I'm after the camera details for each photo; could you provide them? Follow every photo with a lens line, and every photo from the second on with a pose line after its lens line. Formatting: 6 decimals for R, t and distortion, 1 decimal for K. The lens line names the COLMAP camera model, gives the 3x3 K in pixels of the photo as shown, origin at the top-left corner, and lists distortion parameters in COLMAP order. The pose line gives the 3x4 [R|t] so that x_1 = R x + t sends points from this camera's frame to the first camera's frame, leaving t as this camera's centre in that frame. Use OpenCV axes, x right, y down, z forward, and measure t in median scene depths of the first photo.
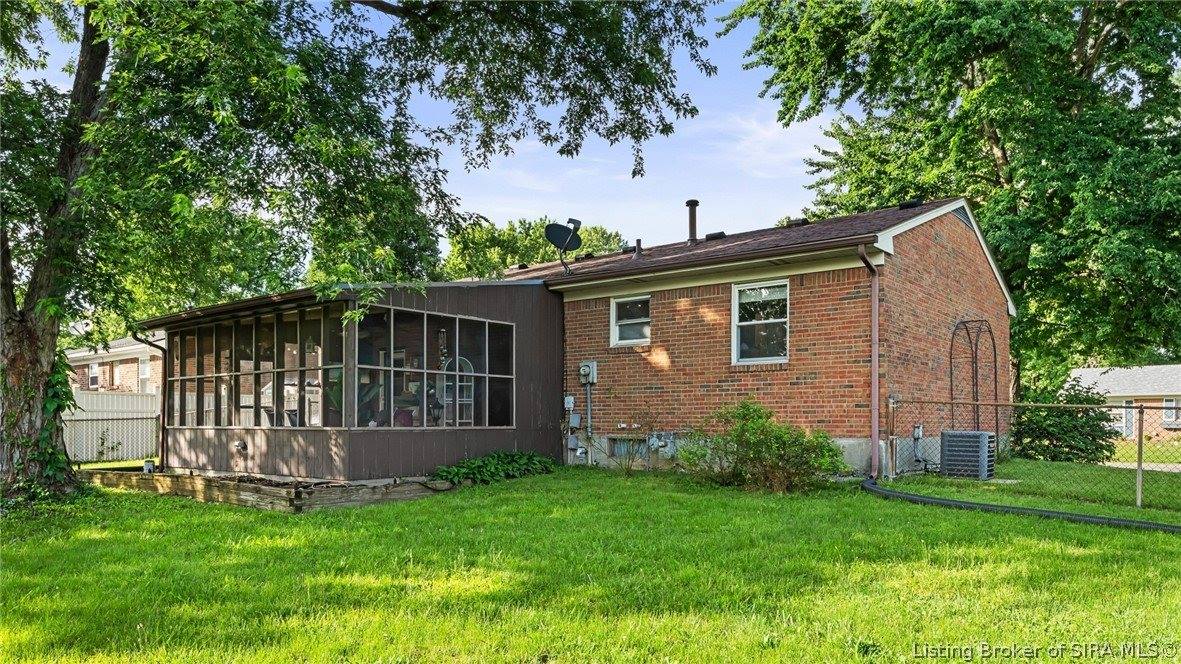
lens RADIAL K [[820.3, 0, 595.7], [0, 820.3, 332.8], [0, 0, 1]] dist [-0.000481, 0.006327]
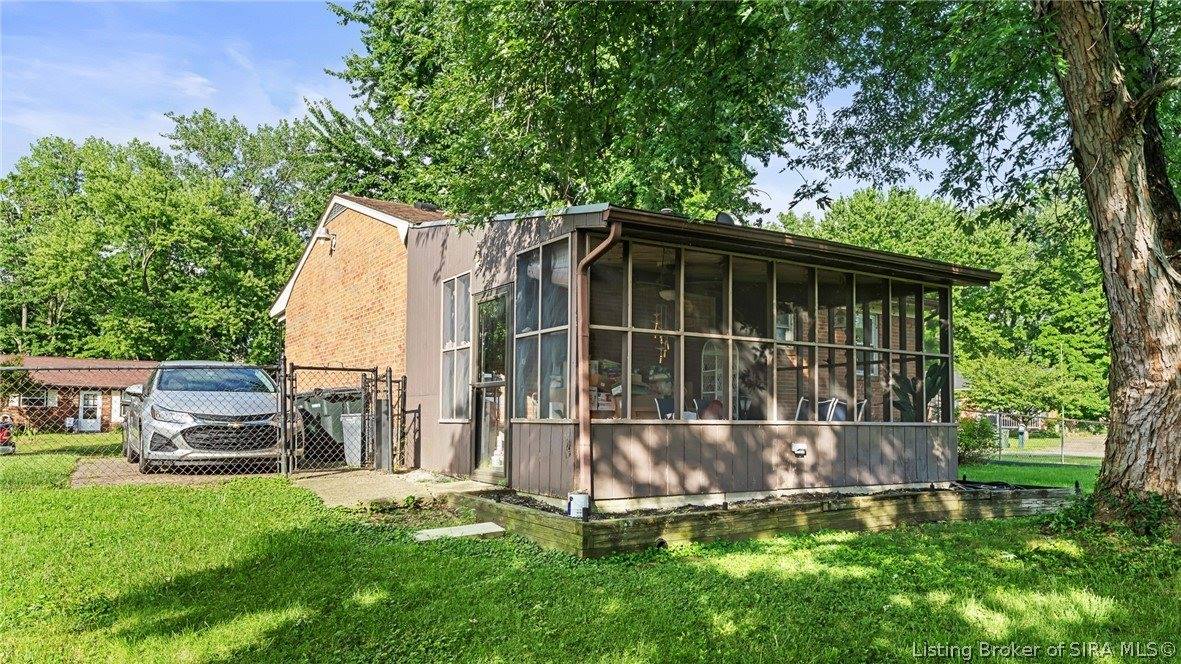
lens RADIAL K [[820.3, 0, 595.2], [0, 820.3, 334.7], [0, 0, 1]] dist [-0.000481, 0.006327]
pose [[0.300313, 0.100922, 0.948487, -1.094405], [-0.114121, 0.991046, -0.069317, 0.104610], [-0.946989, -0.087425, 0.309141, 0.927272]]
